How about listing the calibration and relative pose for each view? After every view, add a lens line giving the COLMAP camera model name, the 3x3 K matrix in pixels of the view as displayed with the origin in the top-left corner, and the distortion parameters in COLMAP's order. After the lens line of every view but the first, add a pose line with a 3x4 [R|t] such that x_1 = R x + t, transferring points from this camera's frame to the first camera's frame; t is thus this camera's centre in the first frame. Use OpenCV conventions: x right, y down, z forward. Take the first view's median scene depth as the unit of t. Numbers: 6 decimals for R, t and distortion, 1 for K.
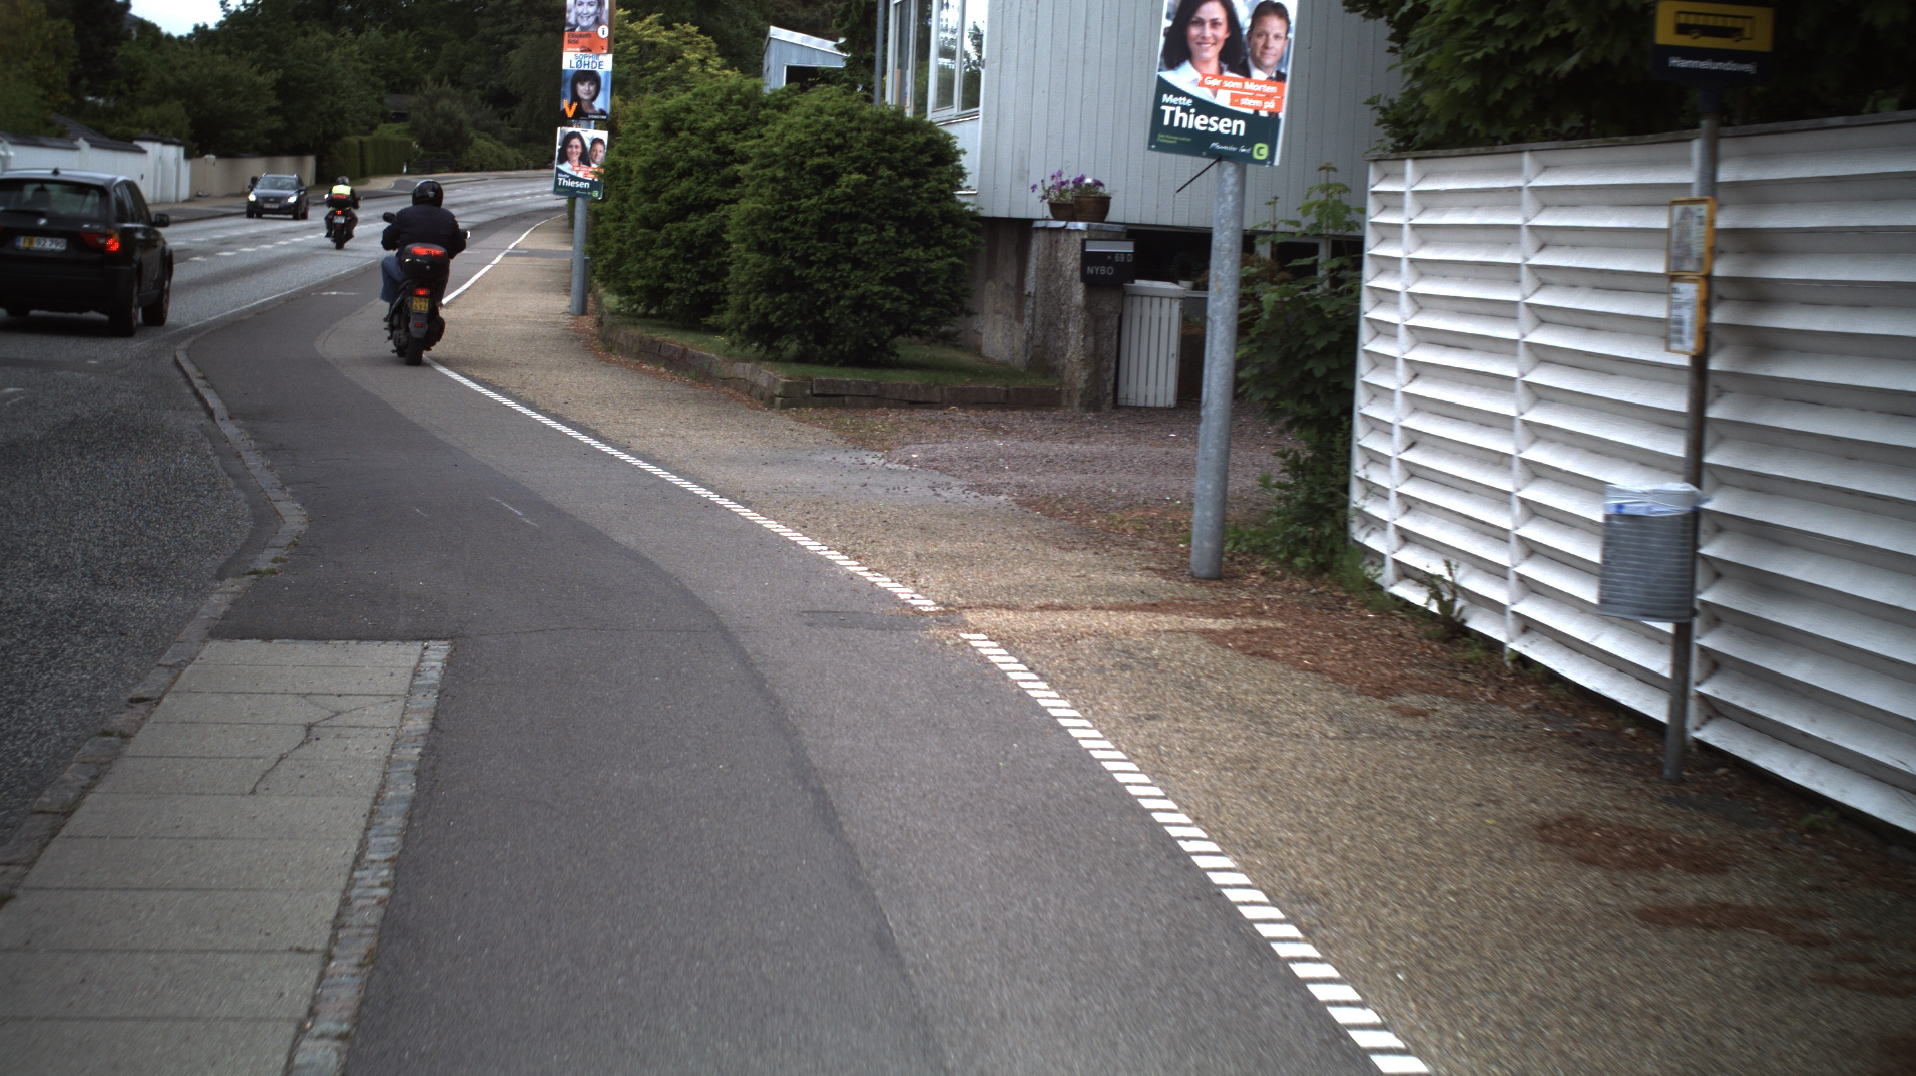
lens RADIAL K [[3287.2, 0, 958.0], [0, 3287.2, 538.0], [0, 0, 1]] dist [-0.283147, 0.299276]
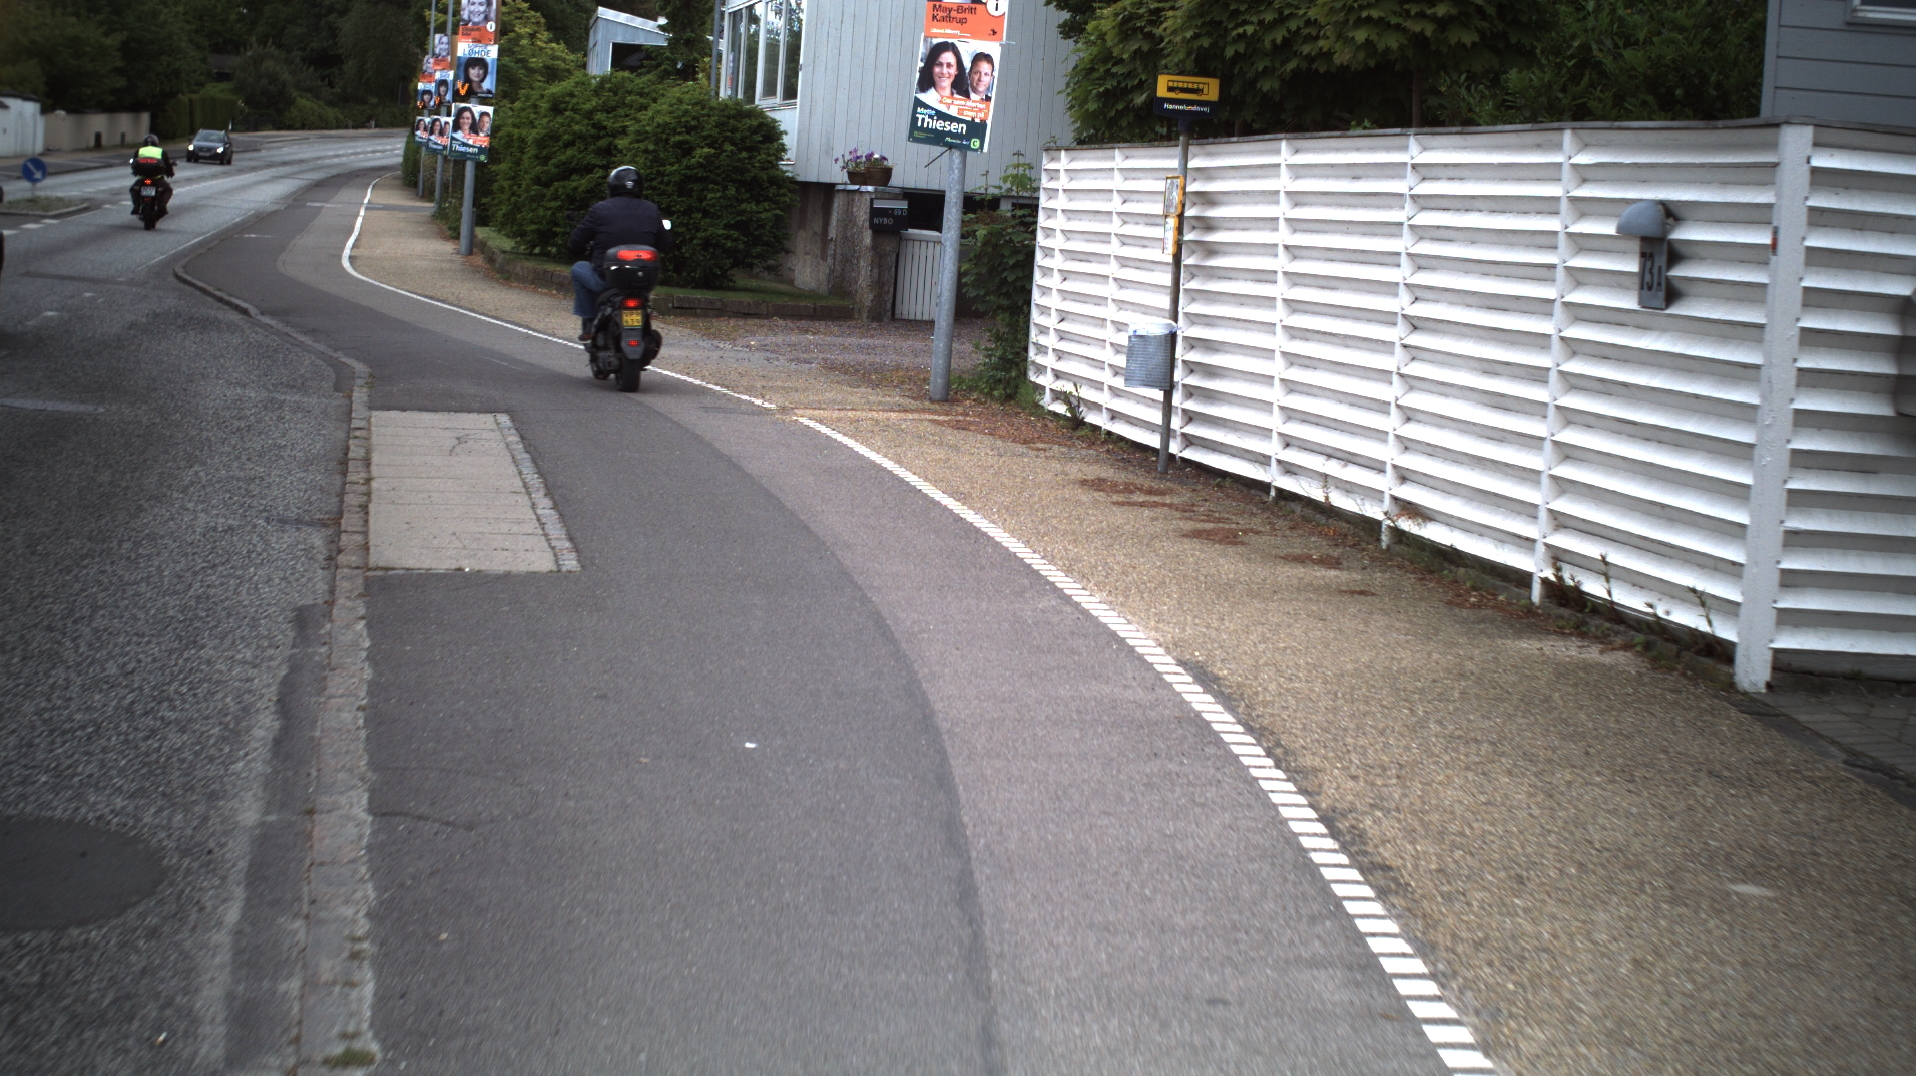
lens RADIAL K [[3287.2, 0, 958.0], [0, 3287.2, 538.0], [0, 0, 1]] dist [-0.283147, 0.299276]
pose [[0.997928, 0.013712, 0.062867, -0.010021], [-0.014337, 0.999852, 0.009504, 0.037094], [-0.062727, -0.010386, 0.997977, -0.369582]]
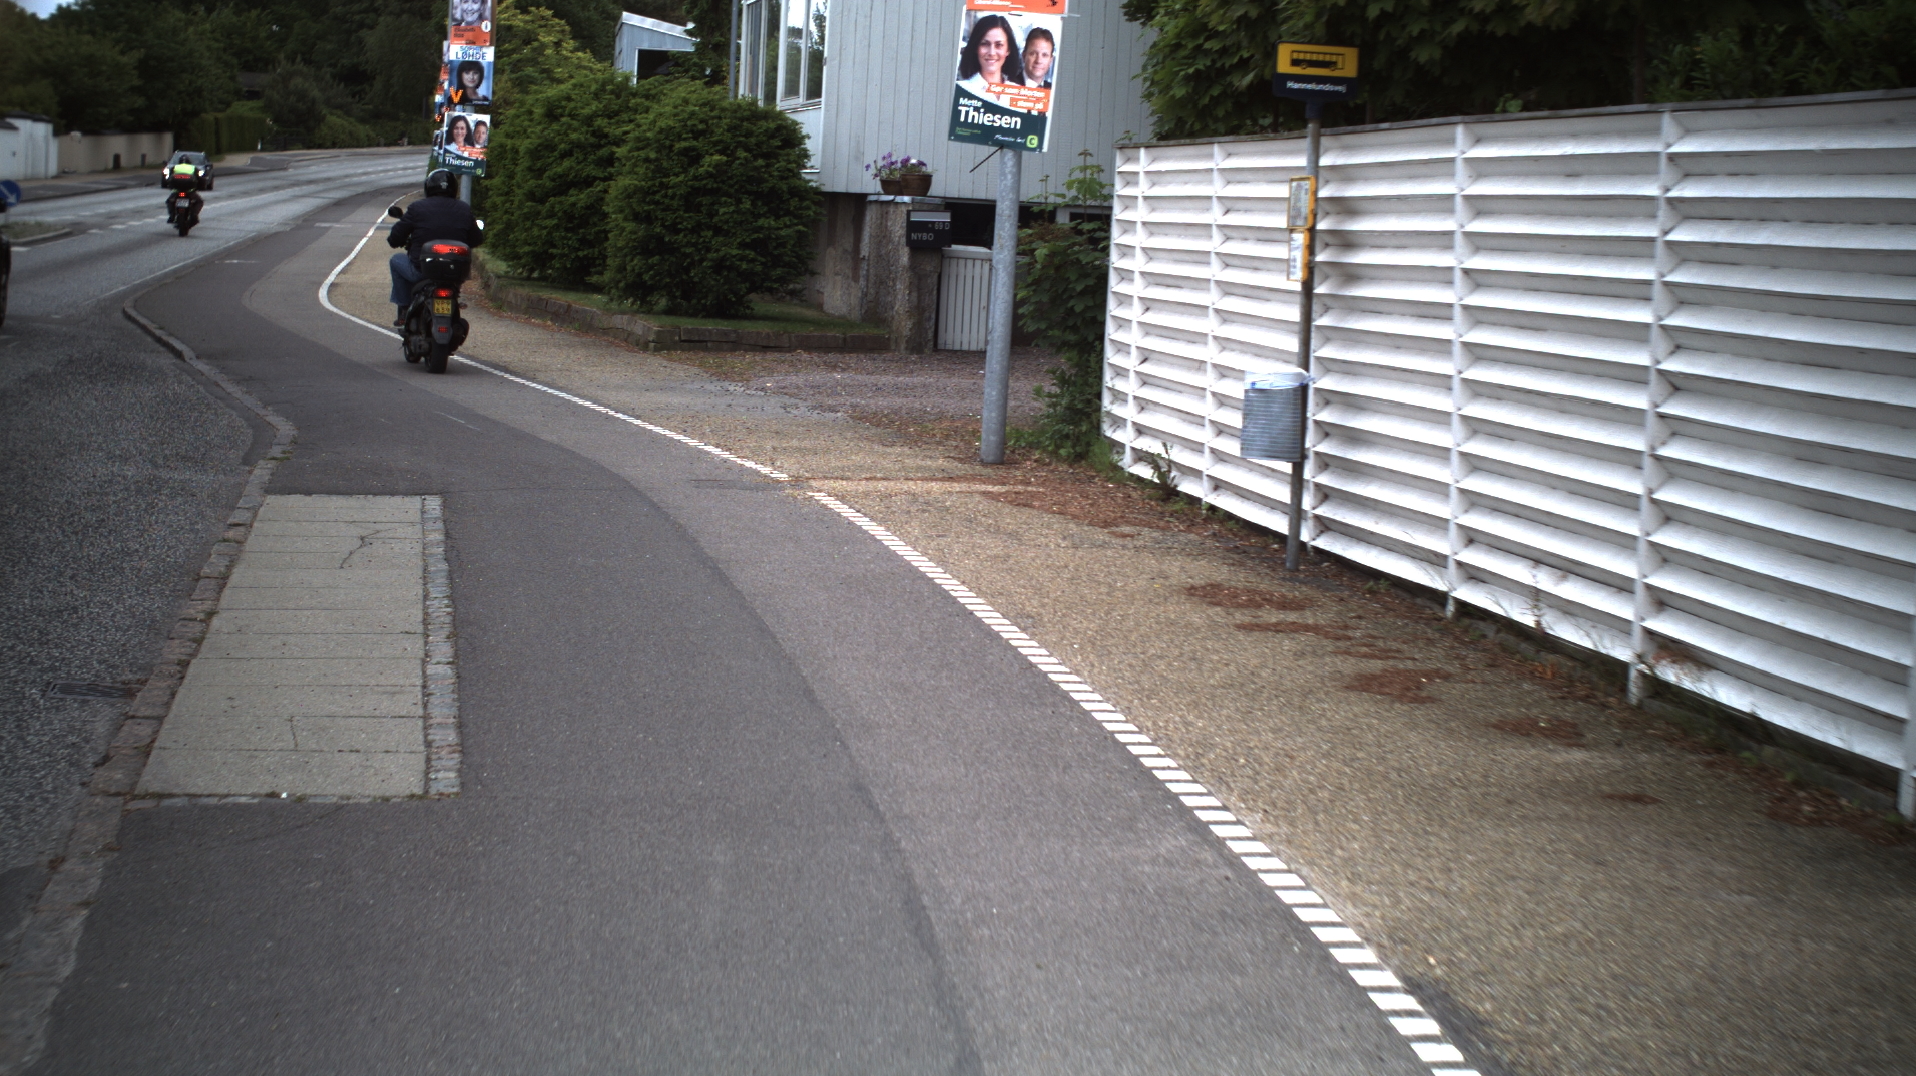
lens RADIAL K [[3287.2, 0, 958.0], [0, 3287.2, 538.0], [0, 0, 1]] dist [-0.283147, 0.299276]
pose [[0.998856, -0.001687, 0.047786, -0.000931], [0.001349, 0.999974, 0.007093, 0.018855], [-0.047797, -0.007020, 0.998832, -0.185237]]
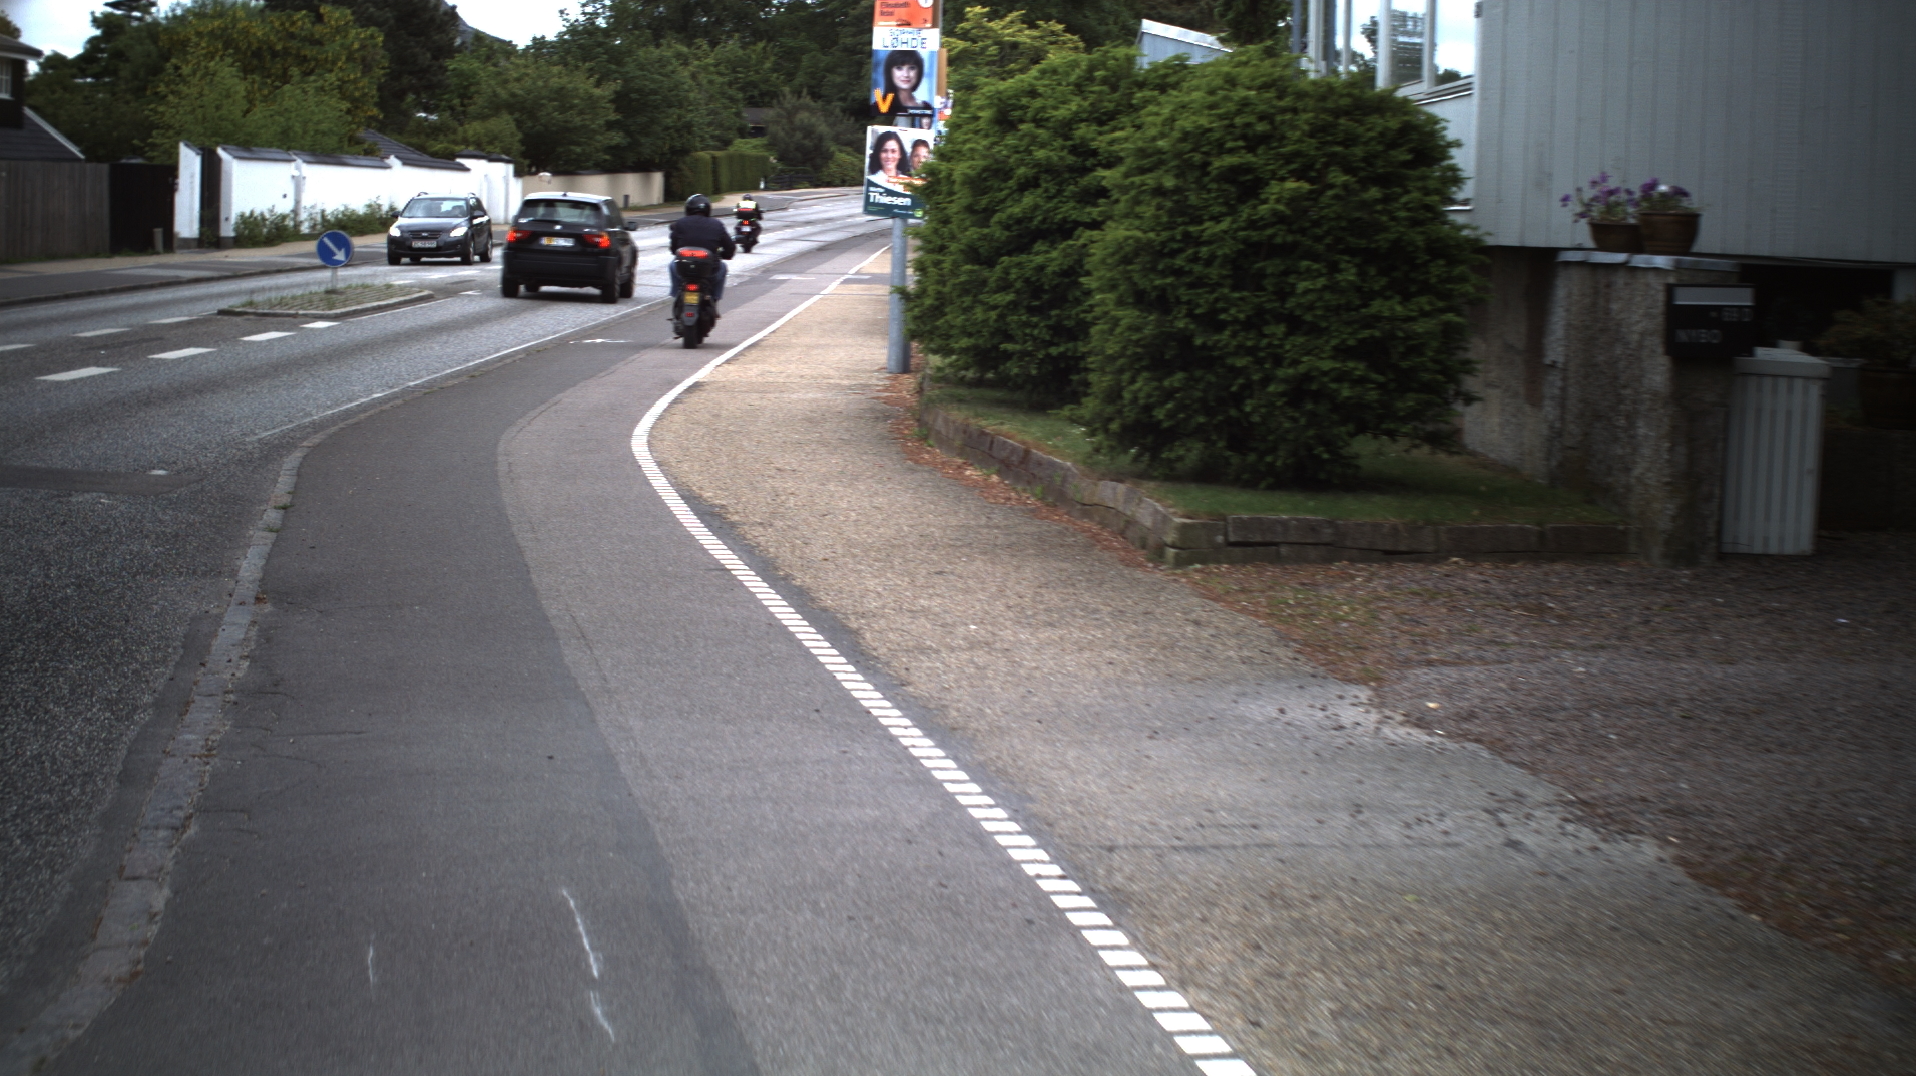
lens RADIAL K [[3287.2, 0, 958.0], [0, 3287.2, 538.0], [0, 0, 1]] dist [-0.283147, 0.299276]
pose [[0.993417, -0.006473, -0.114370, -0.023218], [0.006063, 0.999974, -0.003935, -0.040503], [0.114393, 0.003215, 0.993430, 0.369449]]
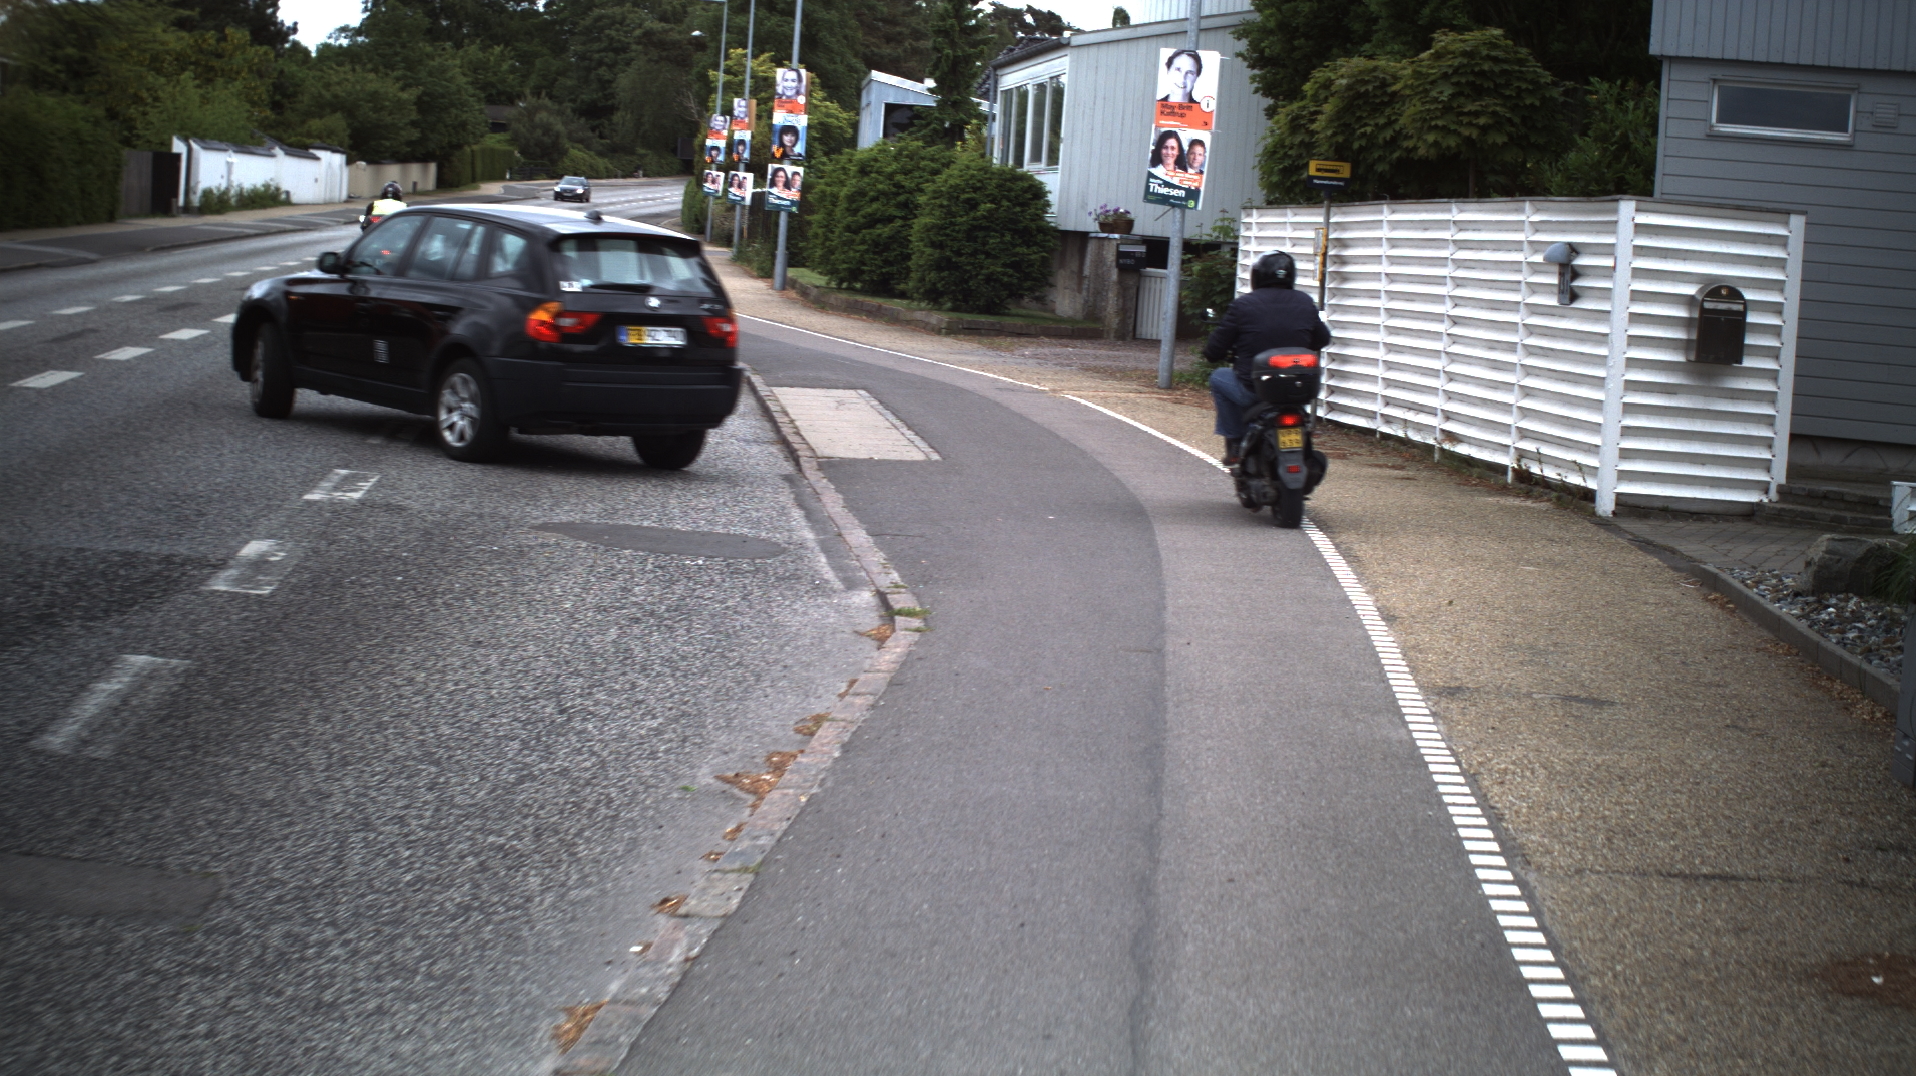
lens RADIAL K [[3287.2, 0, 958.0], [0, 3287.2, 538.0], [0, 0, 1]] dist [-0.283147, 0.299276]
pose [[0.999700, 0.021022, -0.012560, -0.021541], [-0.021071, 0.999771, -0.003749, 0.072935], [0.012478, 0.004012, 0.999914, -0.737503]]
